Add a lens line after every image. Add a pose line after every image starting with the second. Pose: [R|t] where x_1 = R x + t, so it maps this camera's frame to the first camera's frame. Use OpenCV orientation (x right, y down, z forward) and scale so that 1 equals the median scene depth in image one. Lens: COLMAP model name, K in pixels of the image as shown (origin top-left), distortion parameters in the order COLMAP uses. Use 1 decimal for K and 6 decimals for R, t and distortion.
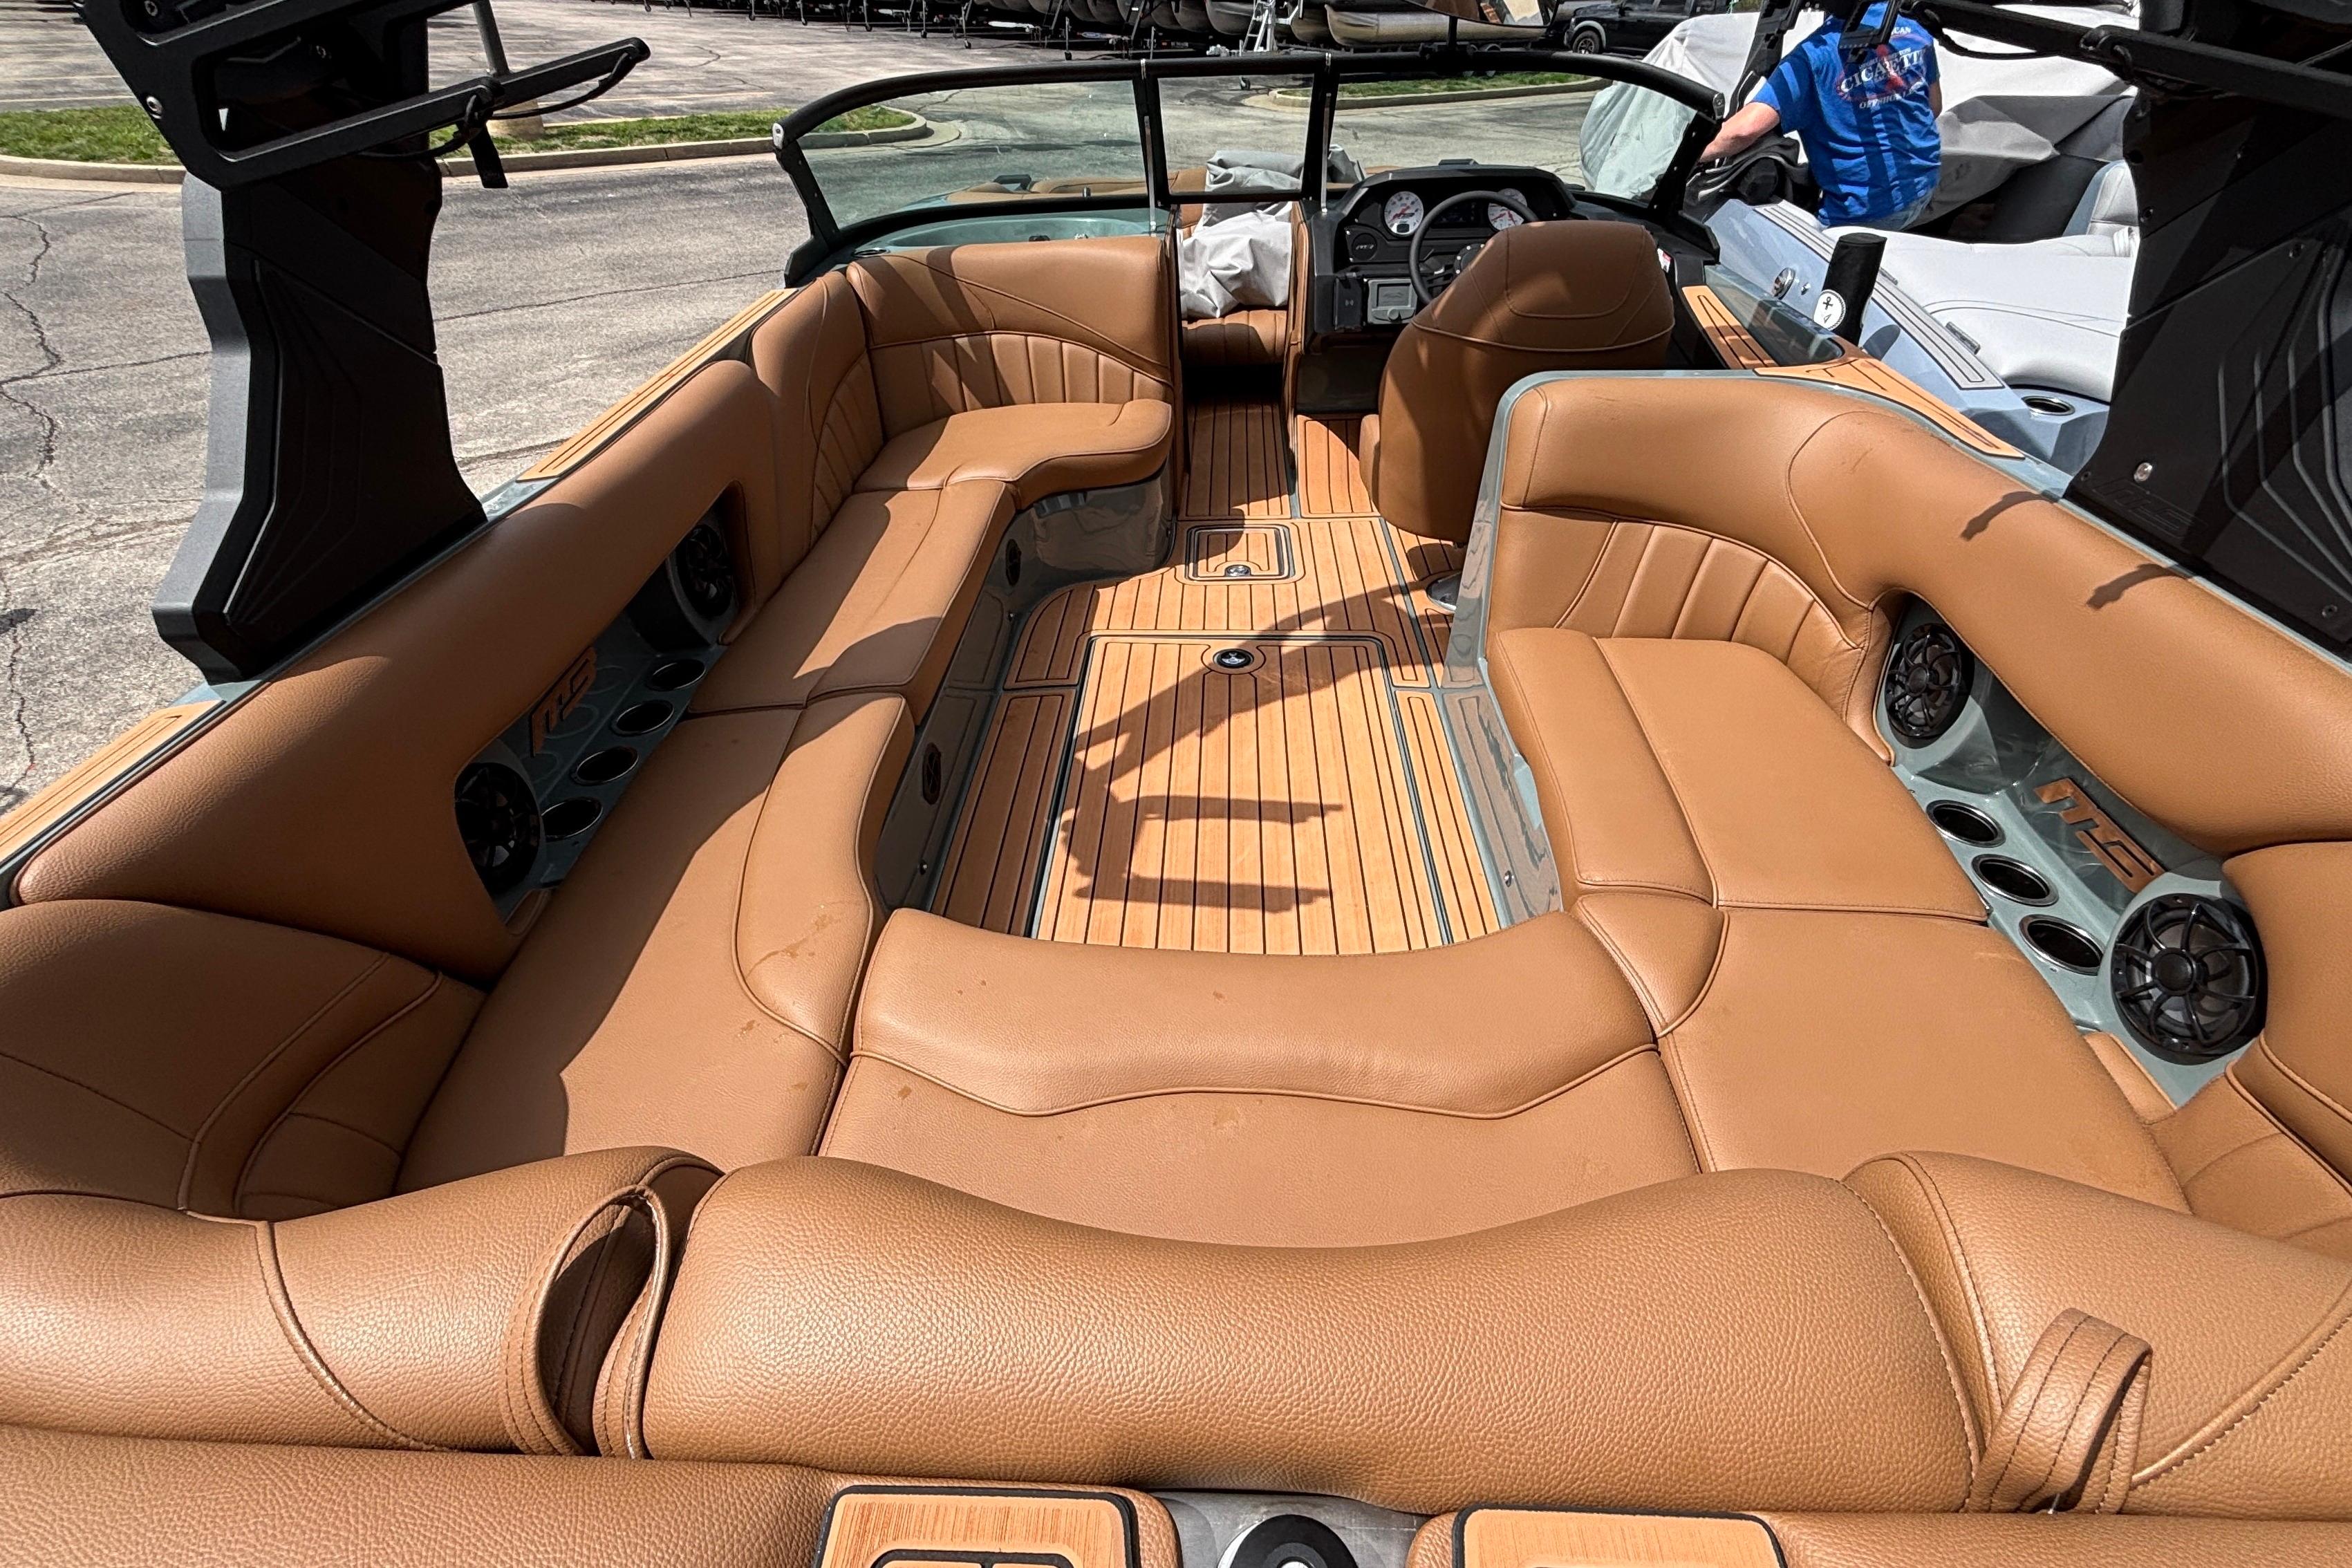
lens RADIAL K [[1132.5, 0, 1180.4], [0, 1132.5, 806.2], [0, 0, 1]] dist [-0.002786, 0.001573]
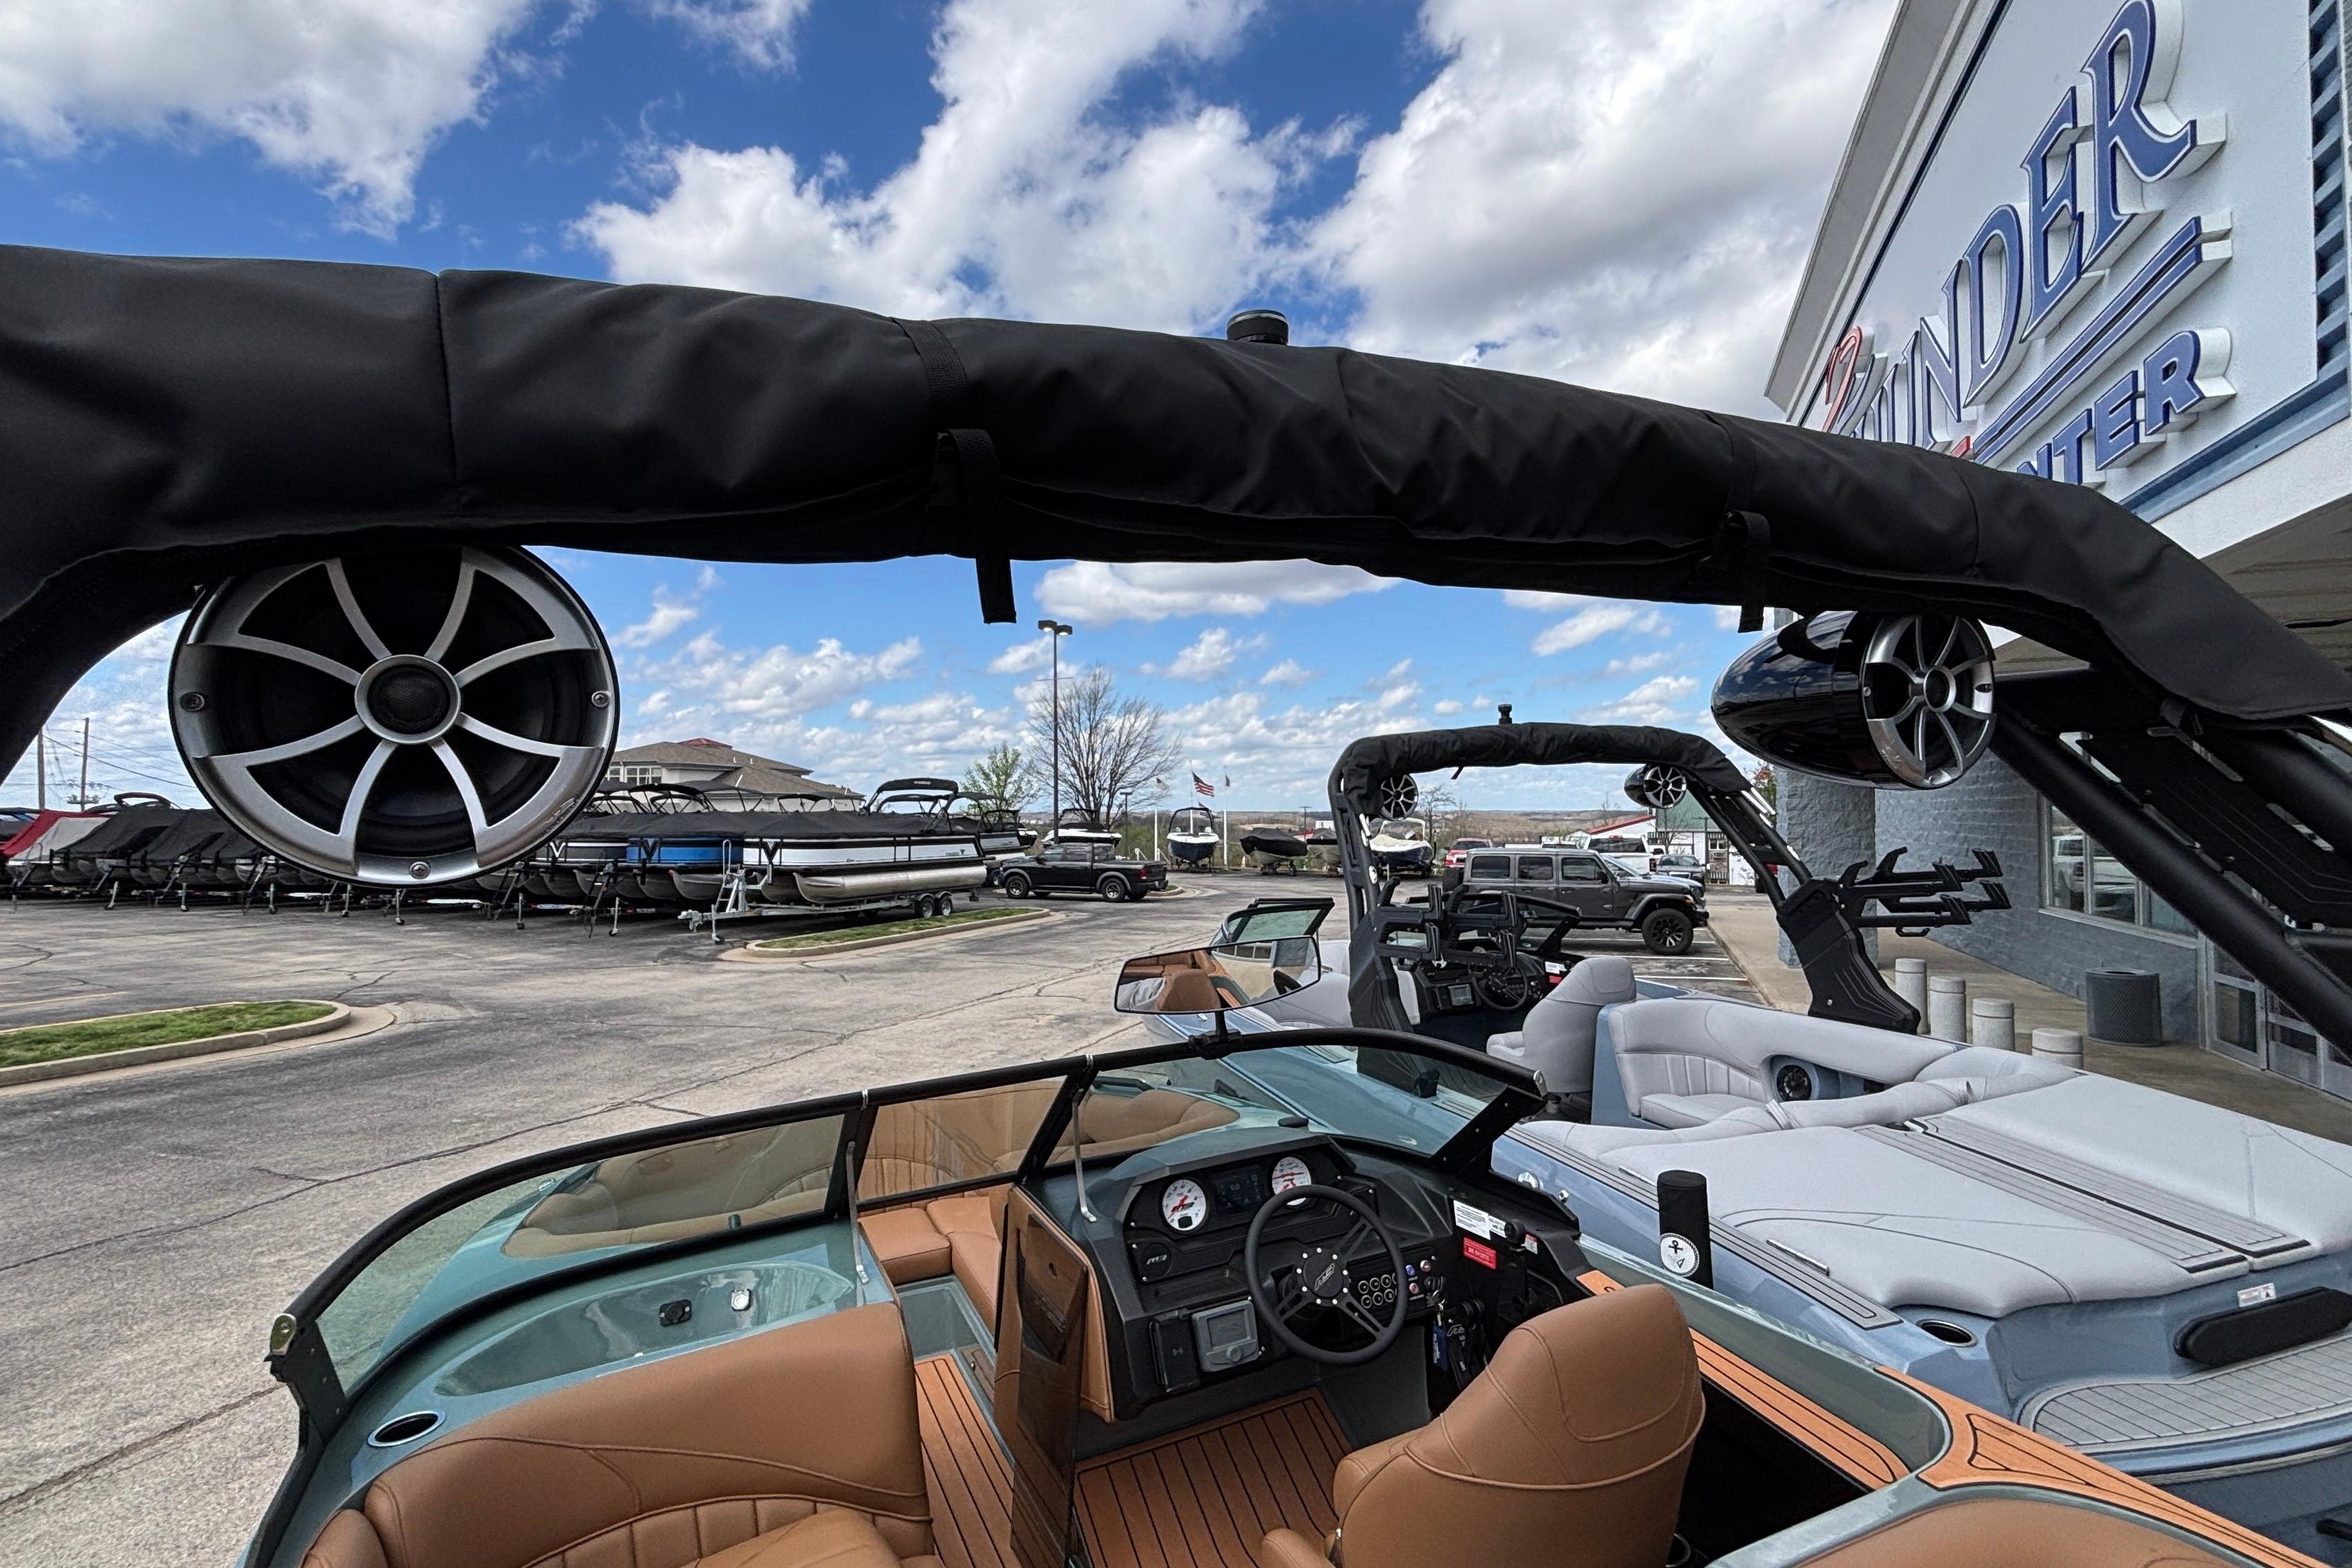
lens RADIAL K [[1136.4, 0, 1176.0], [0, 1136.4, 784.0], [0, 0, 1]] dist [0.001226, 0.002460]
pose [[0.898120, -0.015835, 0.439465, -0.070917], [0.287183, 0.777935, -0.558876, -0.127264], [-0.333026, 0.628145, 0.703227, 0.095469]]
